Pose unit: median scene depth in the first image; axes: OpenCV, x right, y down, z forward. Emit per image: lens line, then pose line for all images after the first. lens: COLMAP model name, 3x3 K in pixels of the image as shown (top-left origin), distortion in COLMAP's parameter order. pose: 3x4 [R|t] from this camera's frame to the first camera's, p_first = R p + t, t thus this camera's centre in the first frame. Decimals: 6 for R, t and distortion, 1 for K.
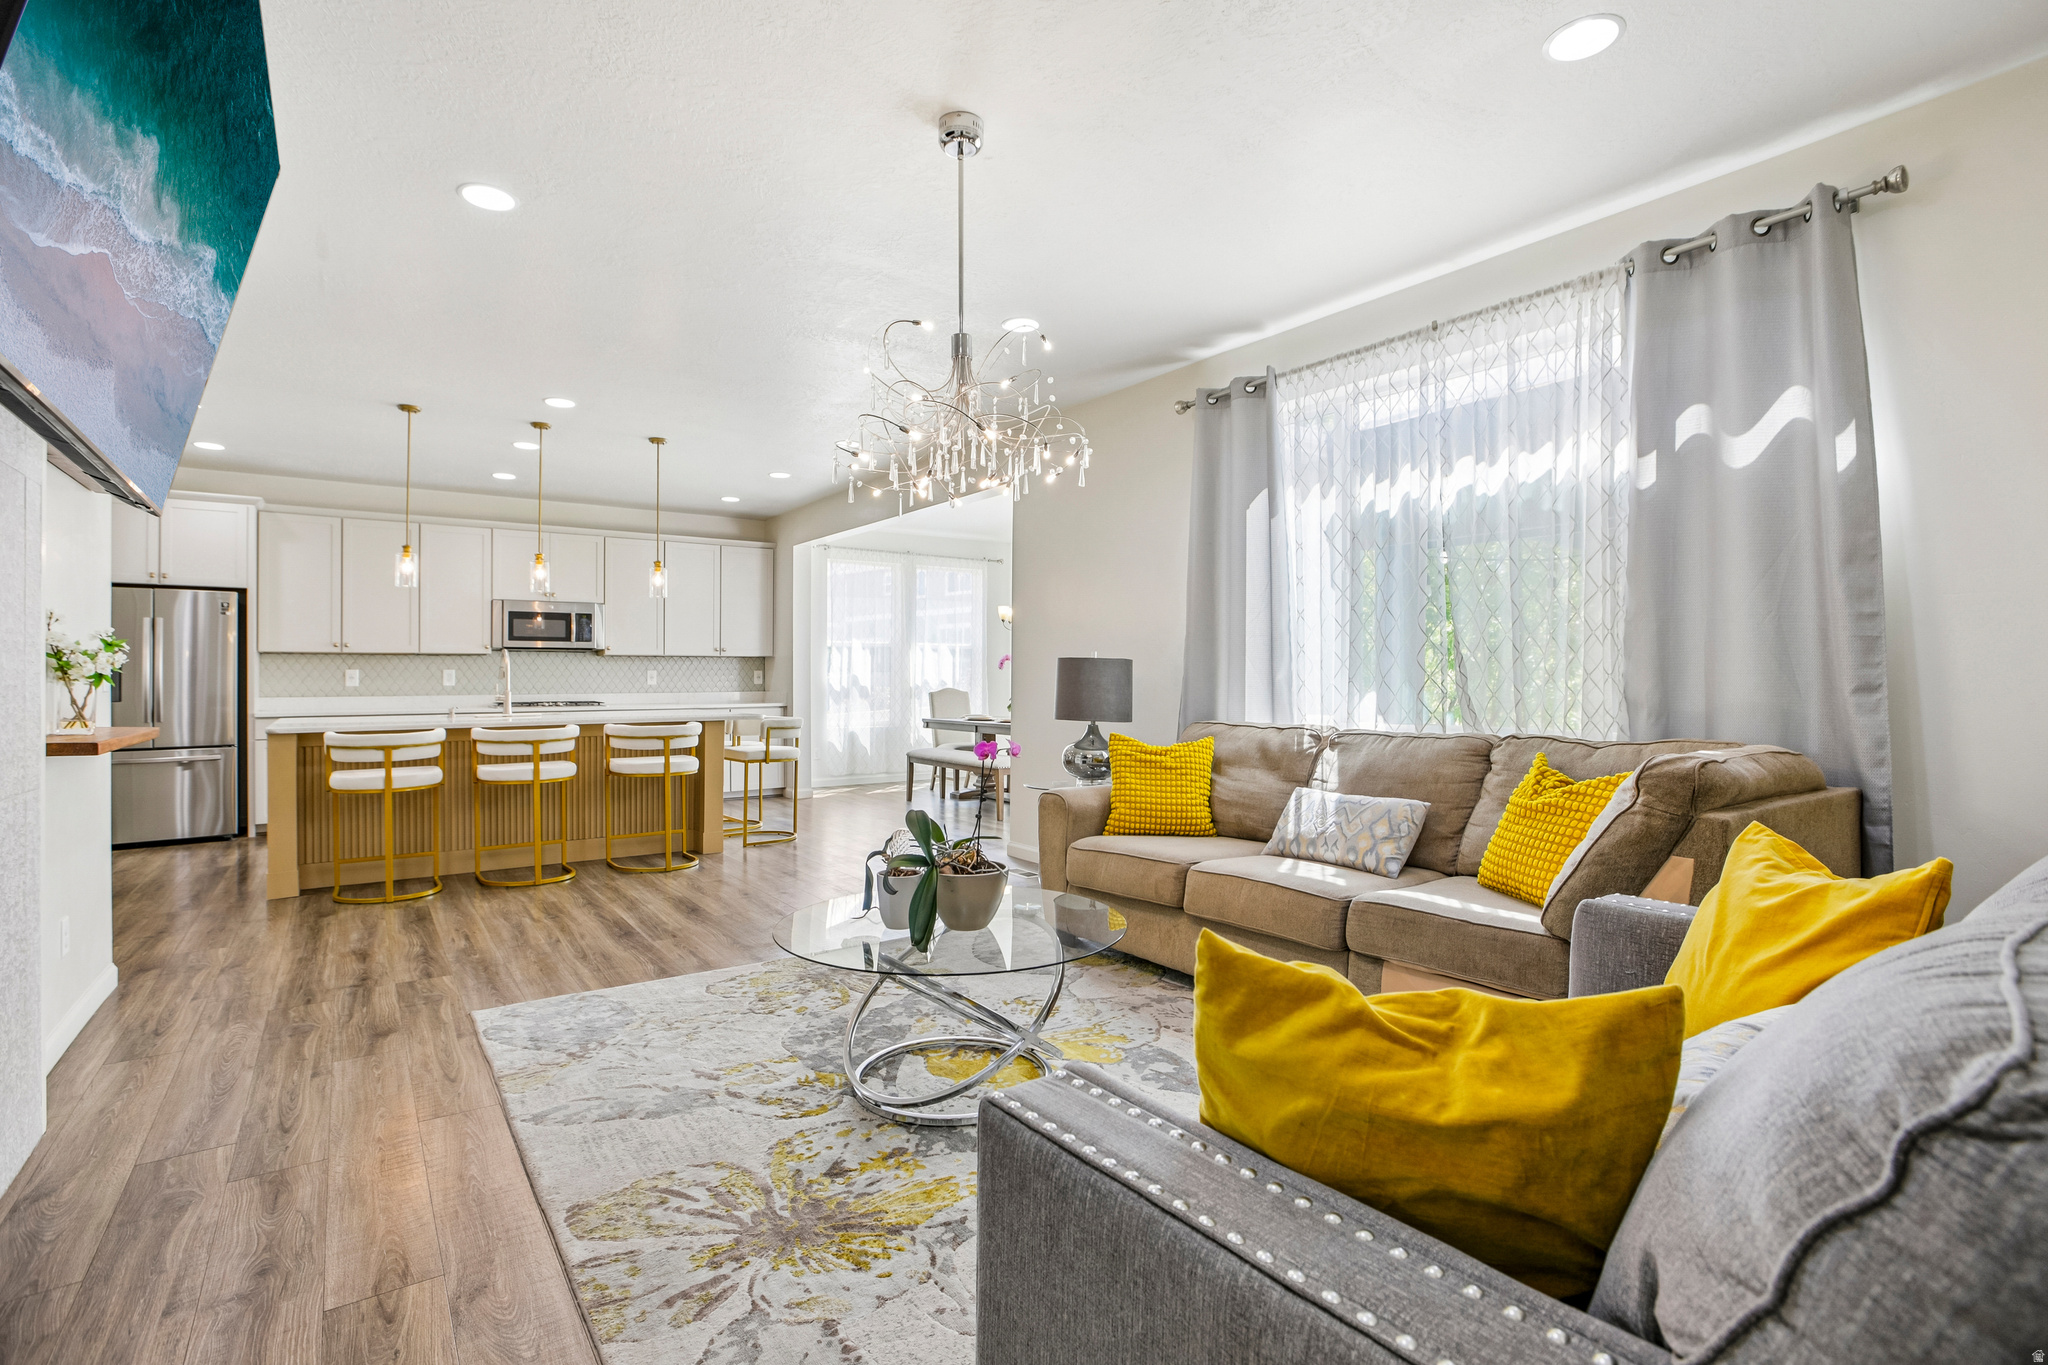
lens RADIAL K [[971.4, 0, 1022.5], [0, 971.4, 686.9], [0, 0, 1]] dist [-0.053790, 0.024424]
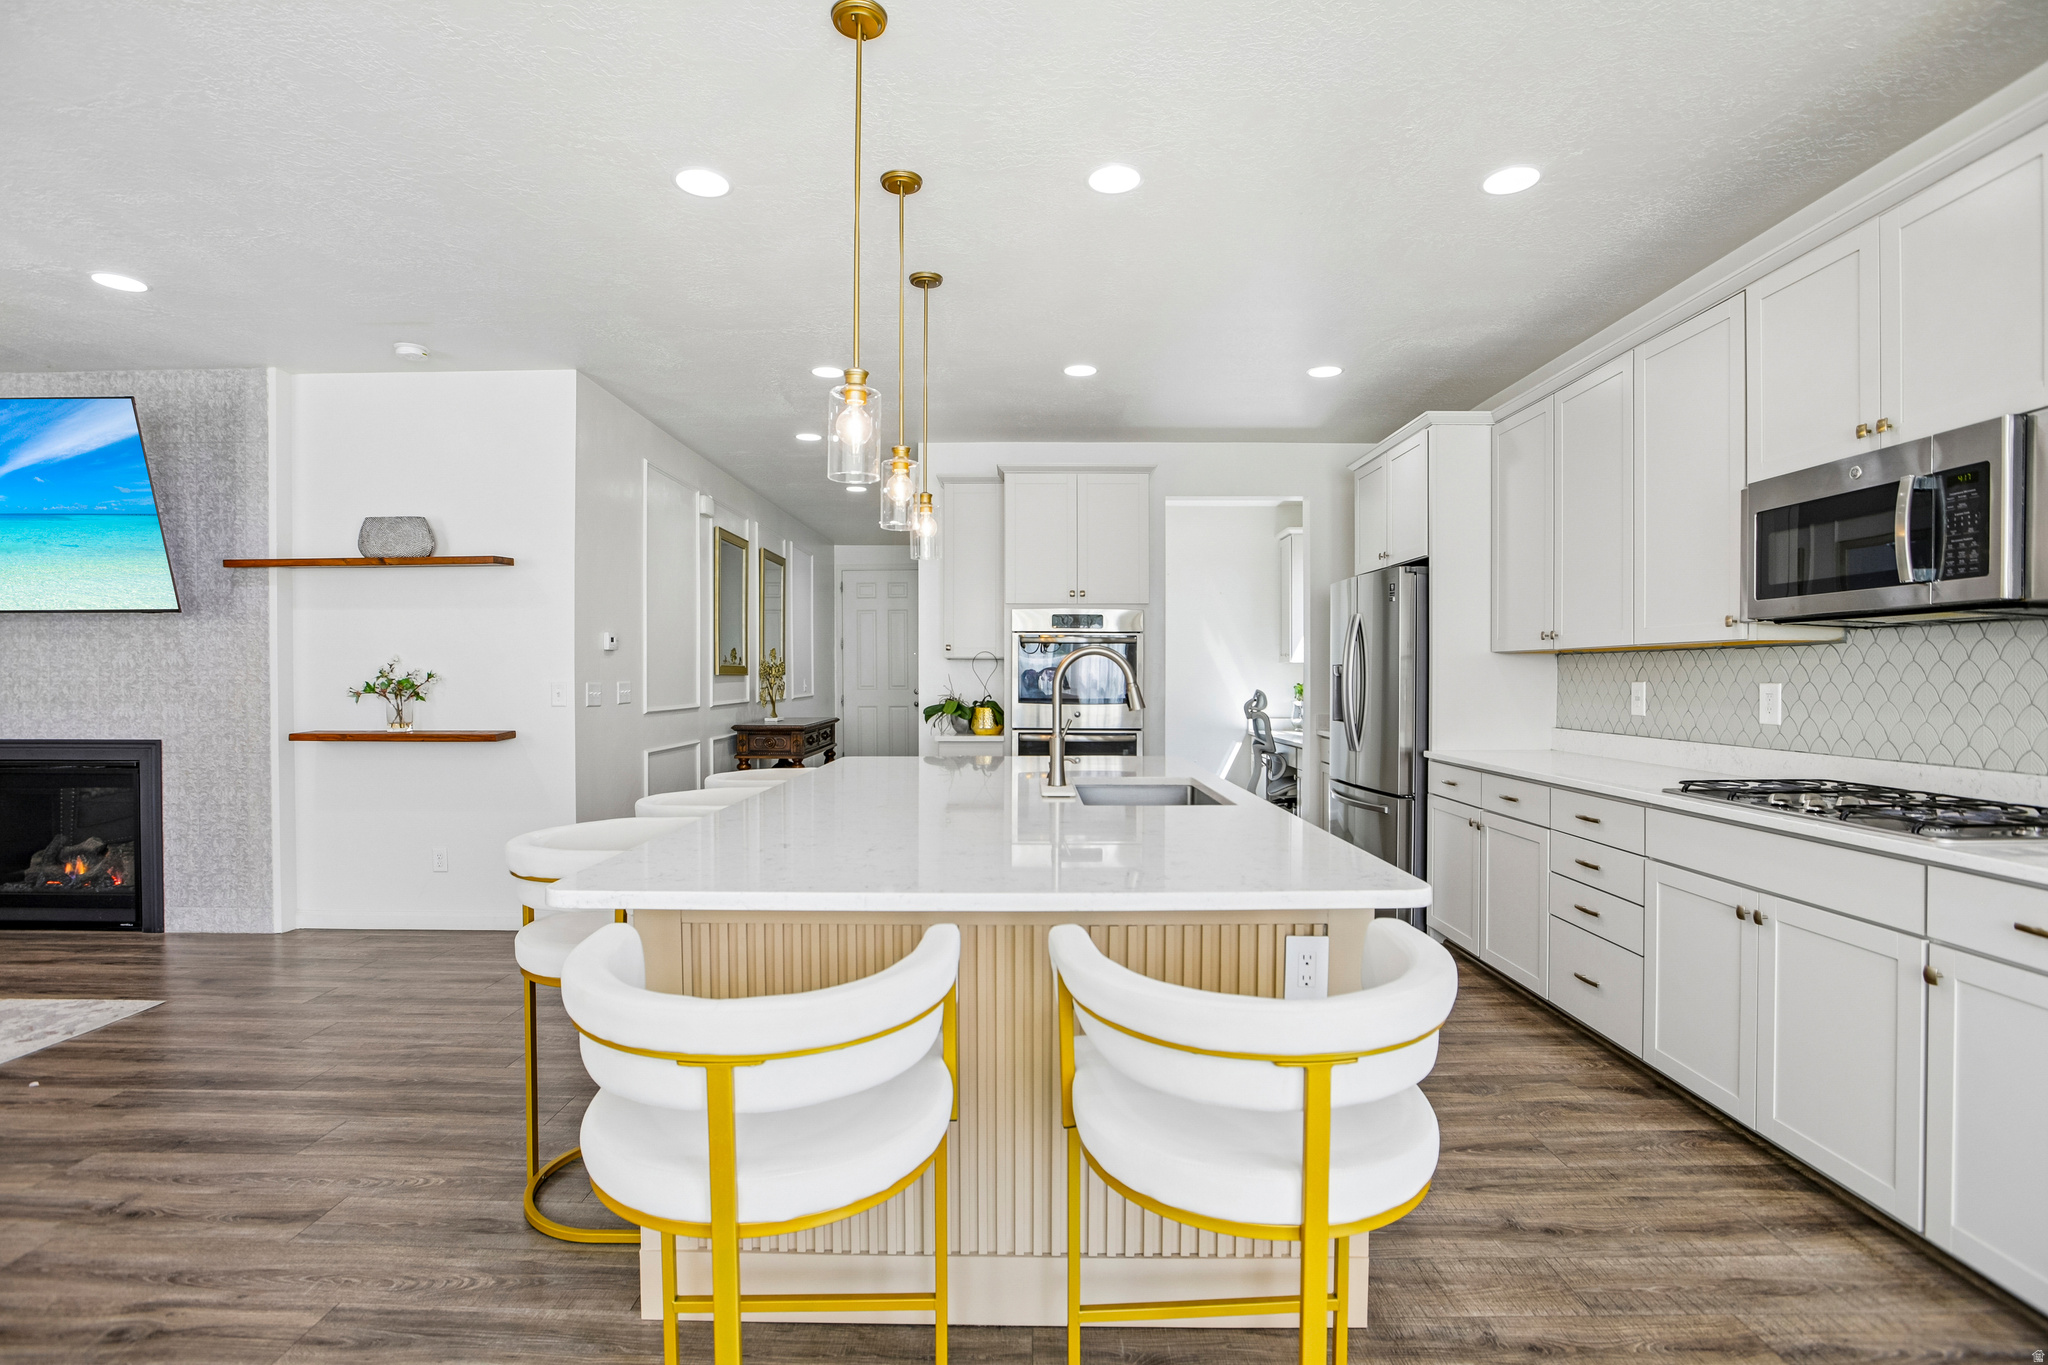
lens RADIAL K [[971.4, 0, 1022.5], [0, 971.4, 686.9], [0, 0, 1]] dist [-0.053790, 0.024424]
pose [[-0.594328, 0.010807, -0.804150, -0.123367], [-0.005962, 0.999823, 0.017843, -0.023158], [0.804200, 0.015399, -0.594159, 1.045422]]
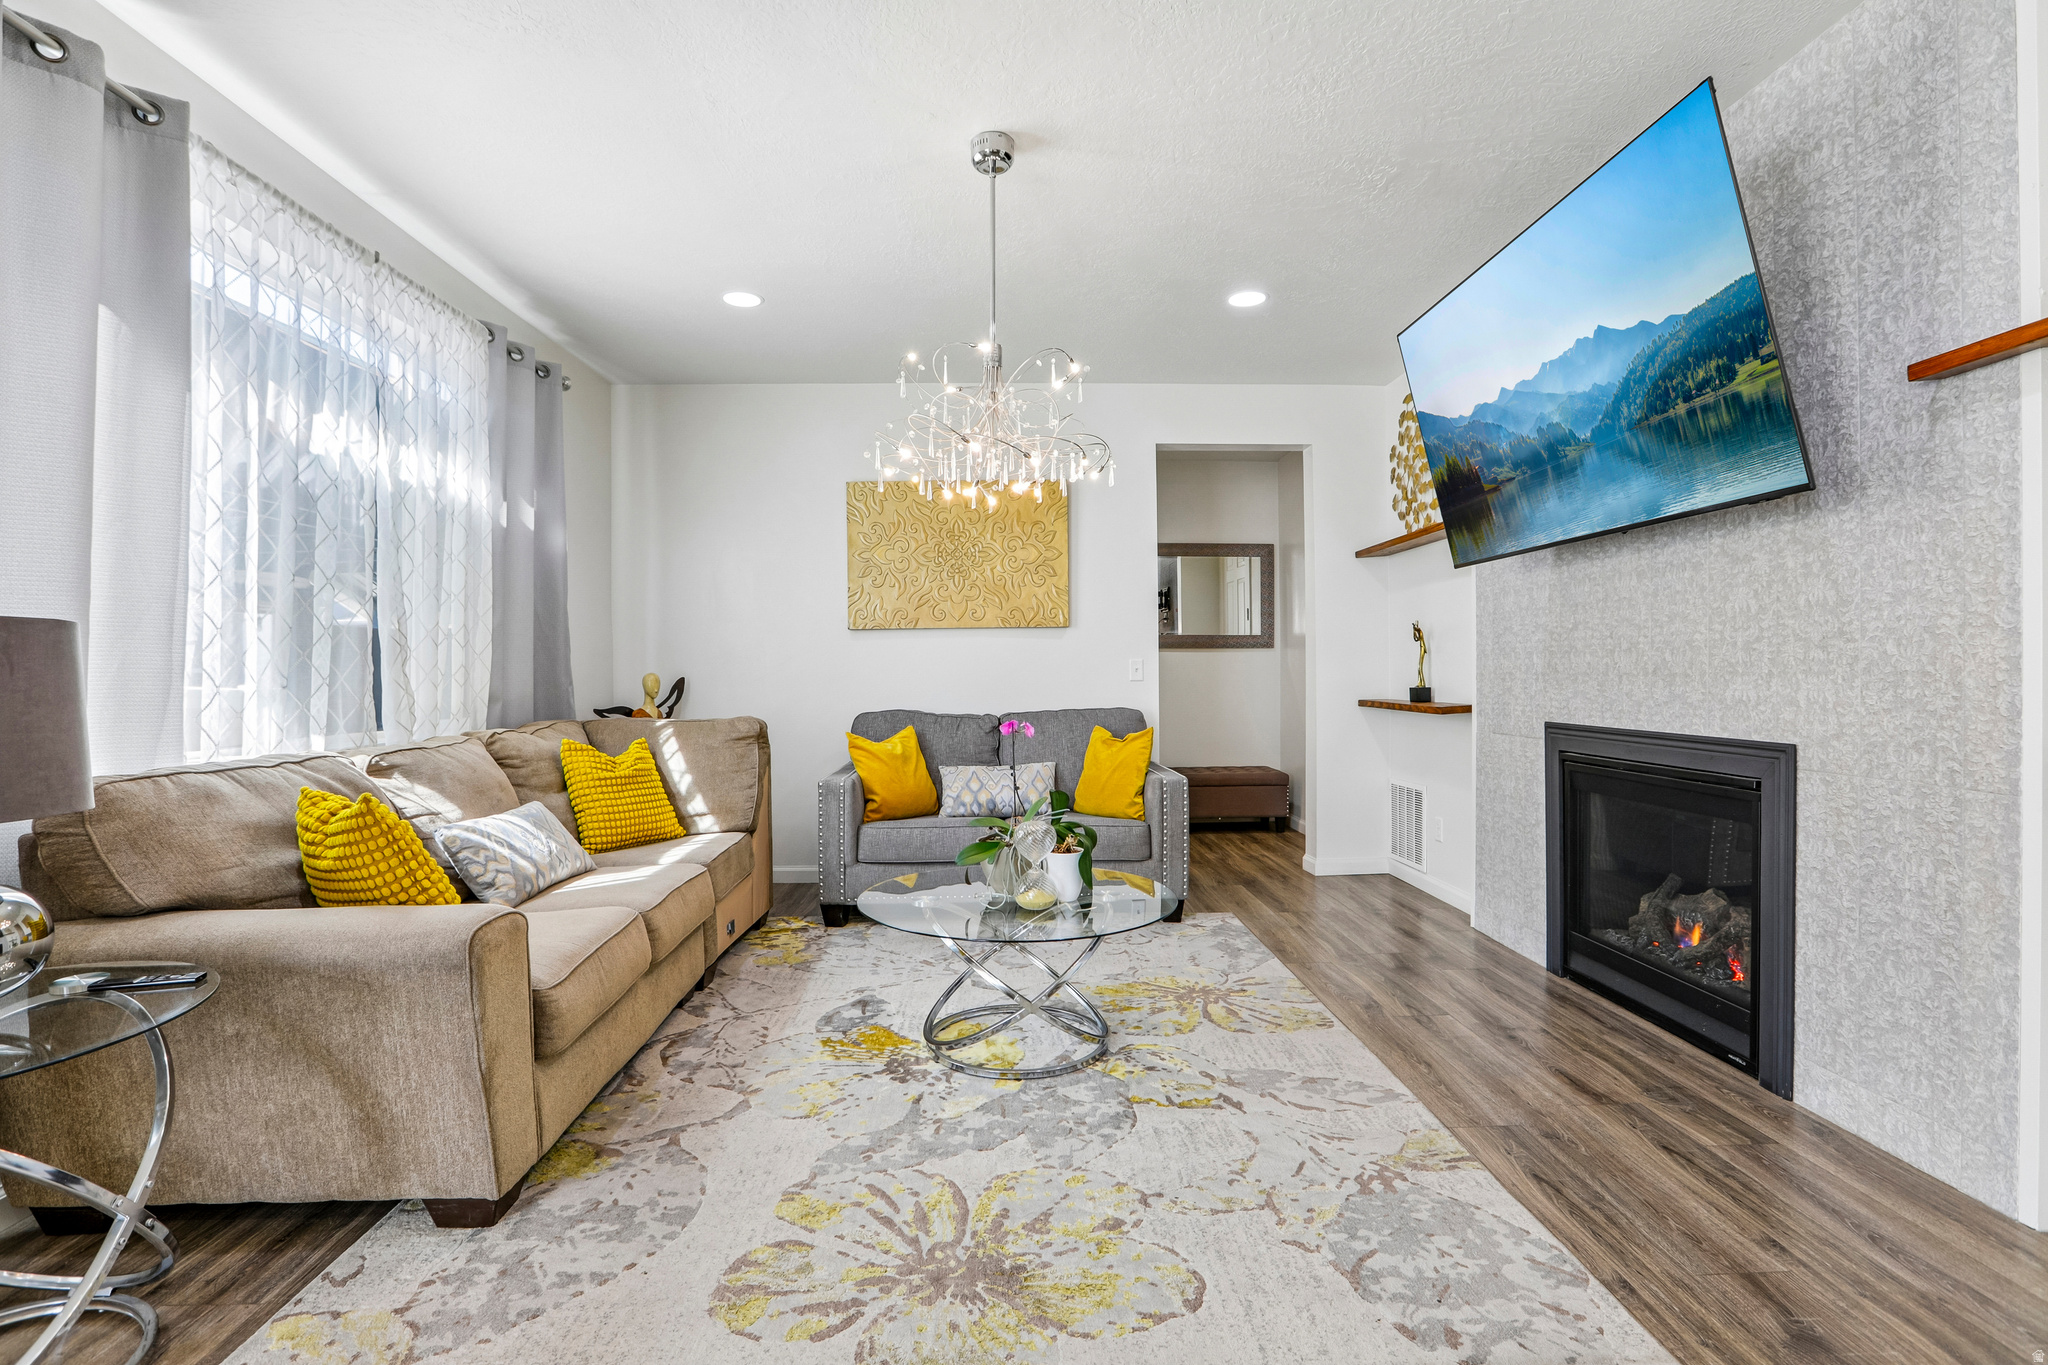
lens RADIAL K [[959.8, 0, 1019.4], [0, 959.8, 682.5], [0, 0, 1]] dist [-0.057380, 0.020610]
pose [[-0.828727, 0.001932, 0.559650, -0.238378], [0.013609, 0.999768, 0.016701, -0.005716], [-0.559488, 0.021456, -0.828561, 0.660311]]
